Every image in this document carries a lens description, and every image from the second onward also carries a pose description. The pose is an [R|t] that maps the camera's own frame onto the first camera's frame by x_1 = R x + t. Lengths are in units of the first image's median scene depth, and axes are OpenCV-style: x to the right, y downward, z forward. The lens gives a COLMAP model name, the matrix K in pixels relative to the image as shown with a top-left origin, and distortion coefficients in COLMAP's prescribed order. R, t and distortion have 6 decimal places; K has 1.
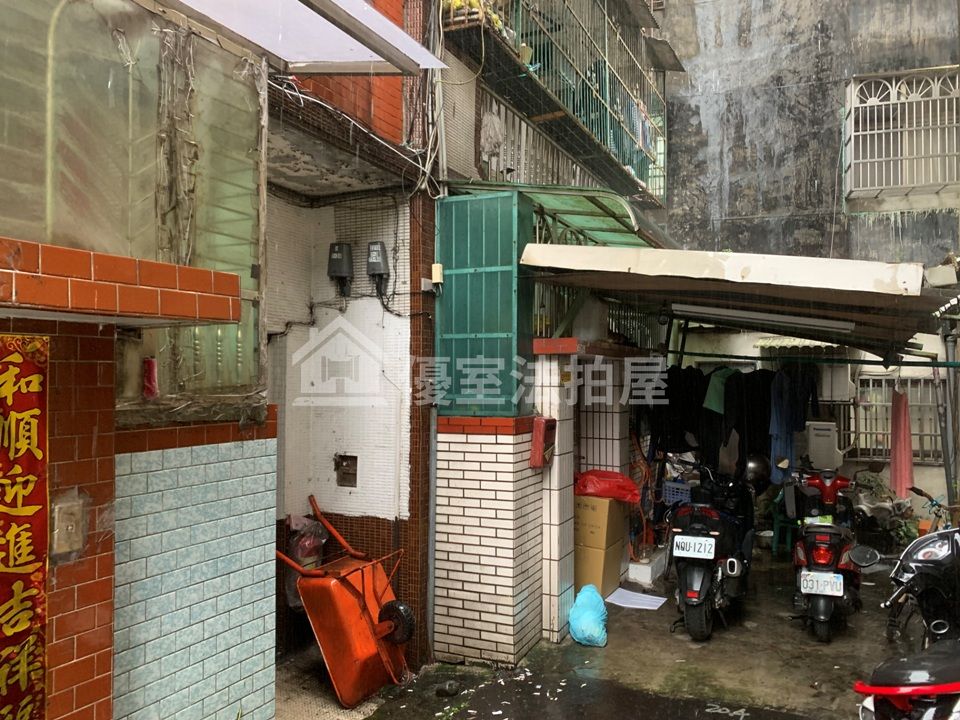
lens RADIAL K [[809.1, 0, 479.0], [0, 809.1, 363.8], [0, 0, 1]] dist [0.012693, 0.004846]
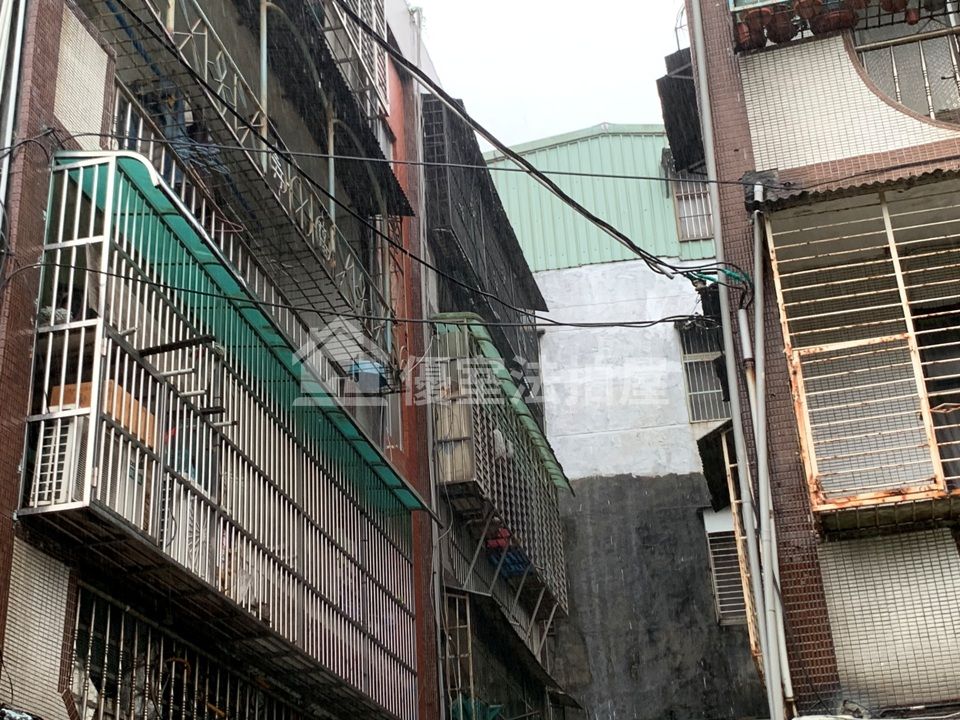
lens RADIAL K [[1419.5, 0, 465.5], [0, 1419.5, 351.7], [0, 0, 1]] dist [0.098832, 0.000000]
pose [[0.982044, 0.036545, 0.185077, -0.236481], [0.045628, 0.905918, -0.420987, -0.016199], [-0.183049, 0.421873, 0.887984, -0.747303]]
